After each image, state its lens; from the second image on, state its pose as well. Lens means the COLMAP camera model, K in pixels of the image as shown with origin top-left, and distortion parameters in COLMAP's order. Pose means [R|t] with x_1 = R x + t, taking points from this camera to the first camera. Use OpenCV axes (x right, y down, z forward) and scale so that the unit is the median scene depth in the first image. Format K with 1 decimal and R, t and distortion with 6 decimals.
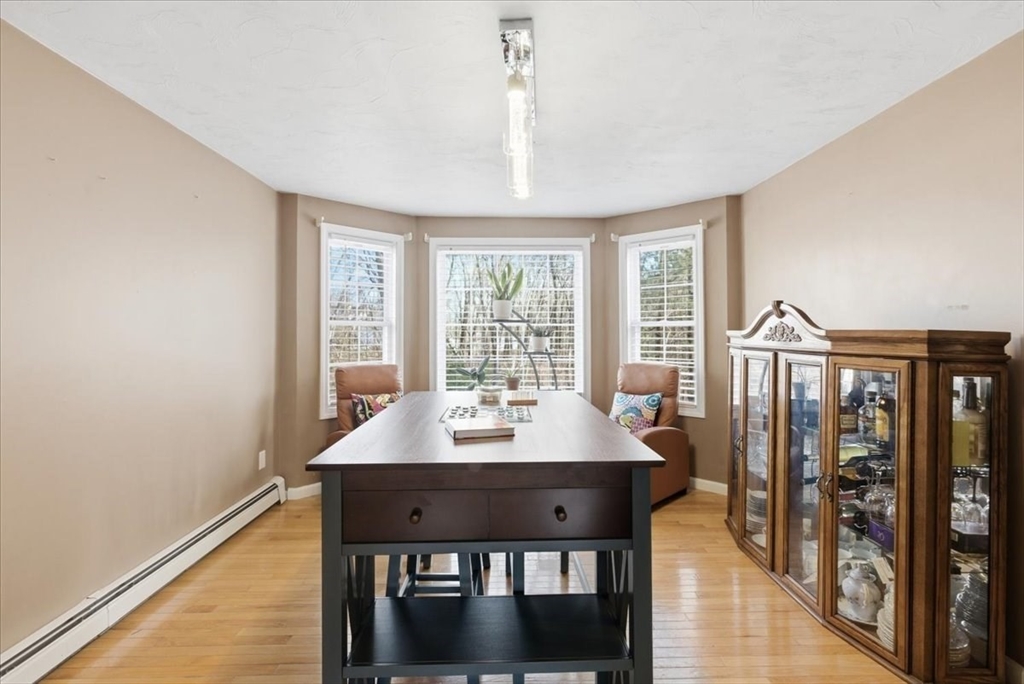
lens RADIAL K [[467.3, 0, 504.4], [0, 467.3, 334.4], [0, 0, 1]] dist [-0.002602, 0.000387]
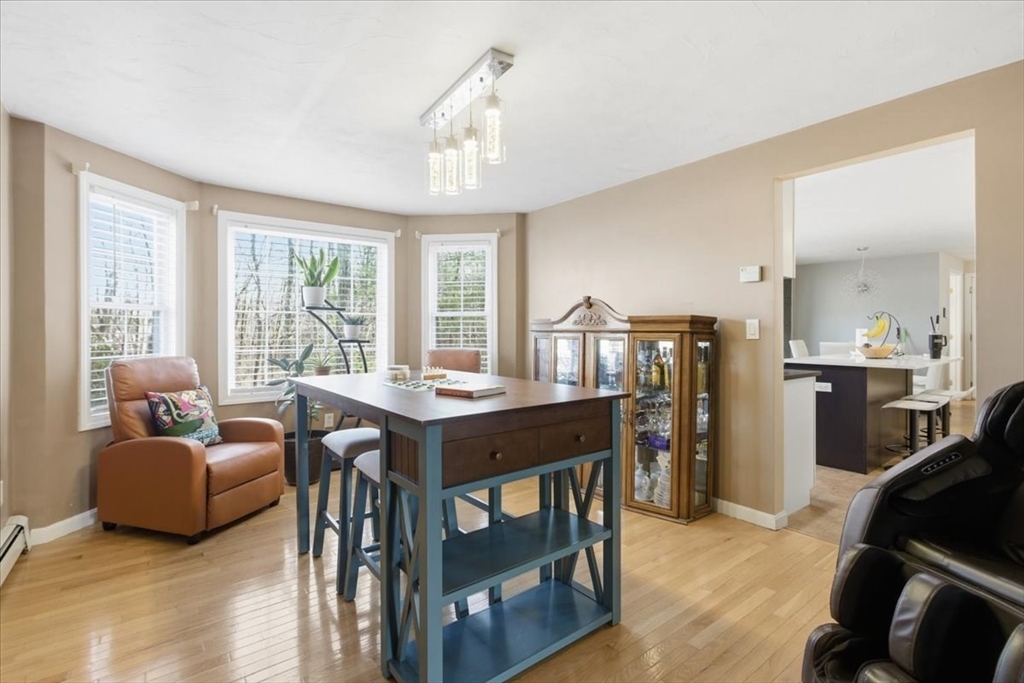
lens RADIAL K [[467.3, 0, 495.1], [0, 467.3, 339.7], [0, 0, 1]] dist [-0.002602, 0.000387]
pose [[0.820752, -0.010014, 0.571197, -0.294201], [0.000115, 0.999849, 0.017364, 0.022370], [-0.571285, -0.014186, 0.820629, -0.002163]]
